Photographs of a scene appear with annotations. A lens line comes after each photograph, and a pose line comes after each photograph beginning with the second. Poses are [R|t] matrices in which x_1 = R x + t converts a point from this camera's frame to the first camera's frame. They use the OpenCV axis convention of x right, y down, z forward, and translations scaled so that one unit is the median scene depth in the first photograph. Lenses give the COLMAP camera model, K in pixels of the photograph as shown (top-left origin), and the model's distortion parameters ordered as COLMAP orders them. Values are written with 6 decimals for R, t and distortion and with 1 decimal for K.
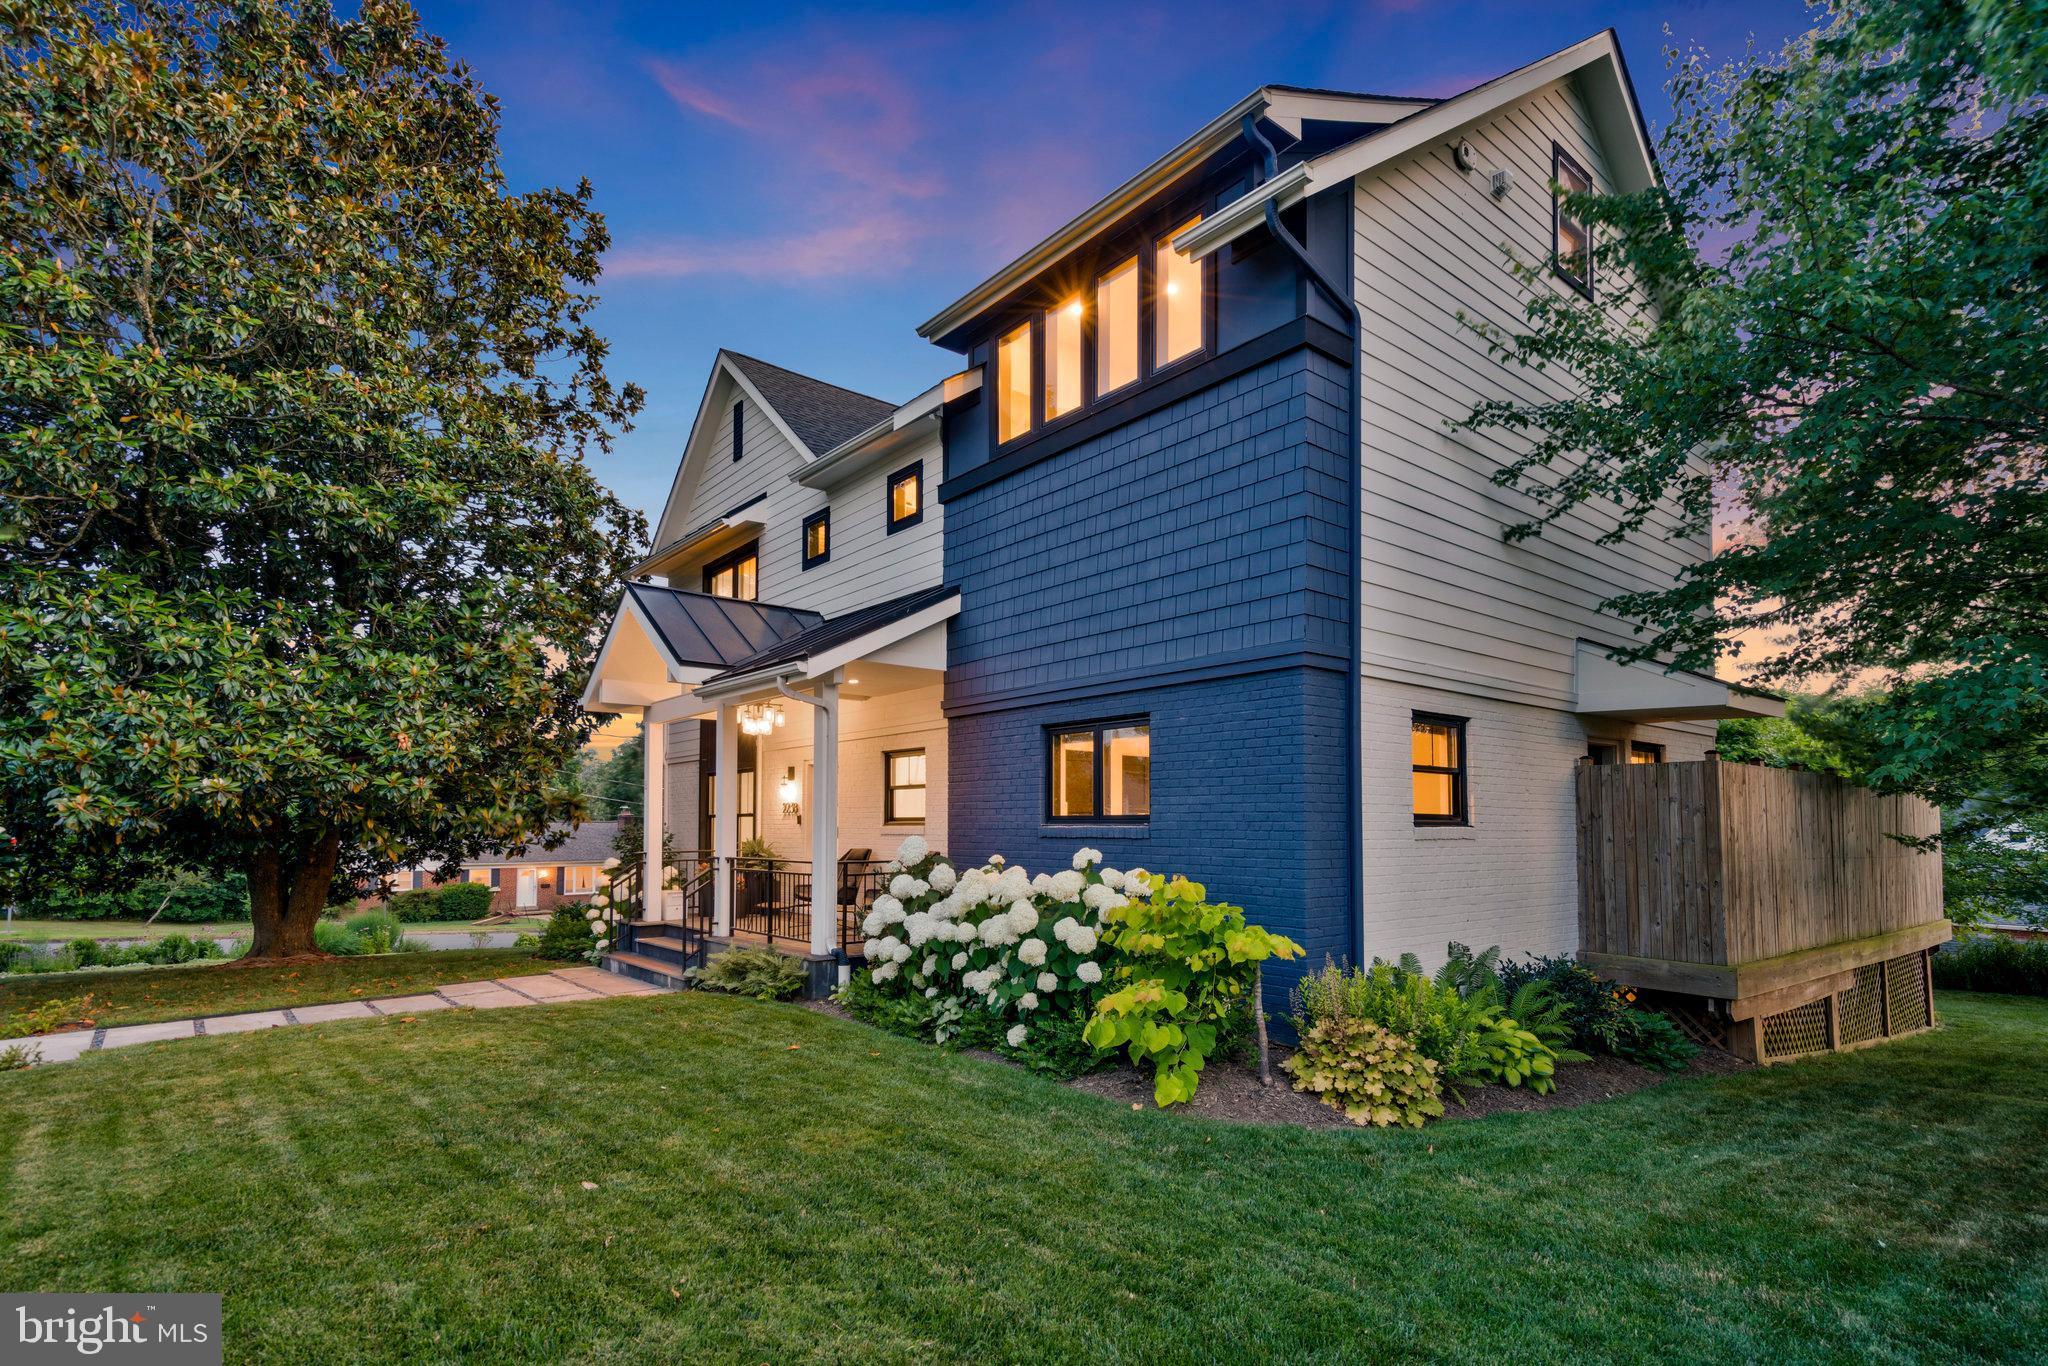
lens RADIAL K [[1003.2, 0, 1022.4], [0, 1003.2, 684.3], [0, 0, 1]] dist [0.002033, 0.000032]
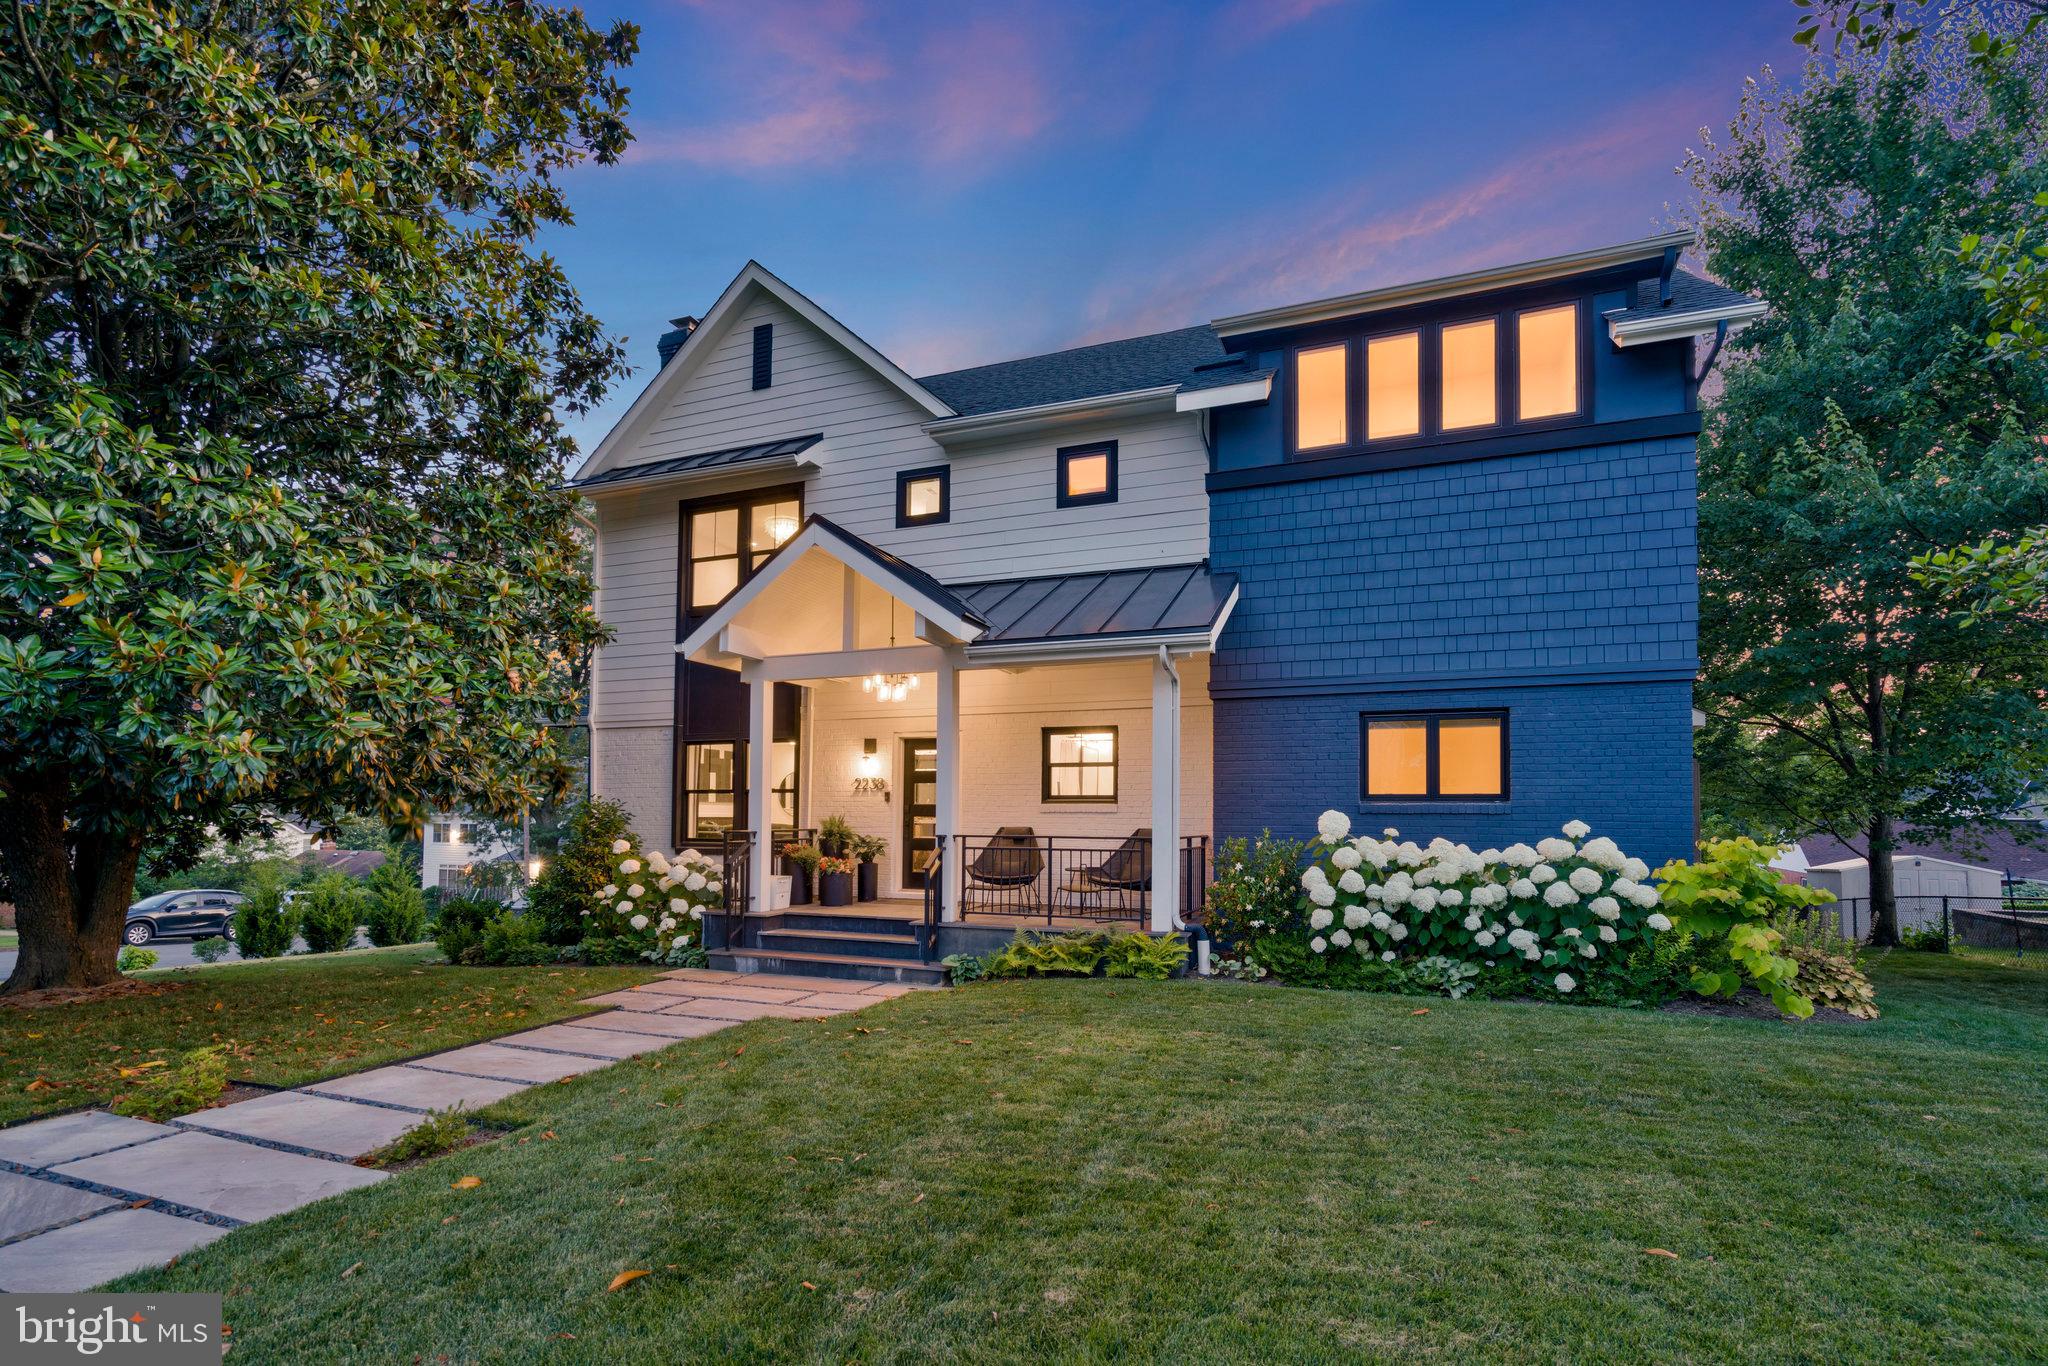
lens RADIAL K [[938.1, 0, 1025.1], [0, 938.1, 682.5], [0, 0, 1]] dist [-0.003093, -0.000096]
pose [[0.865720, 0.075166, 0.494852, -0.772899], [-0.075252, 0.996968, -0.019784, 0.053984], [-0.494839, -0.020111, 0.868752, 0.271638]]
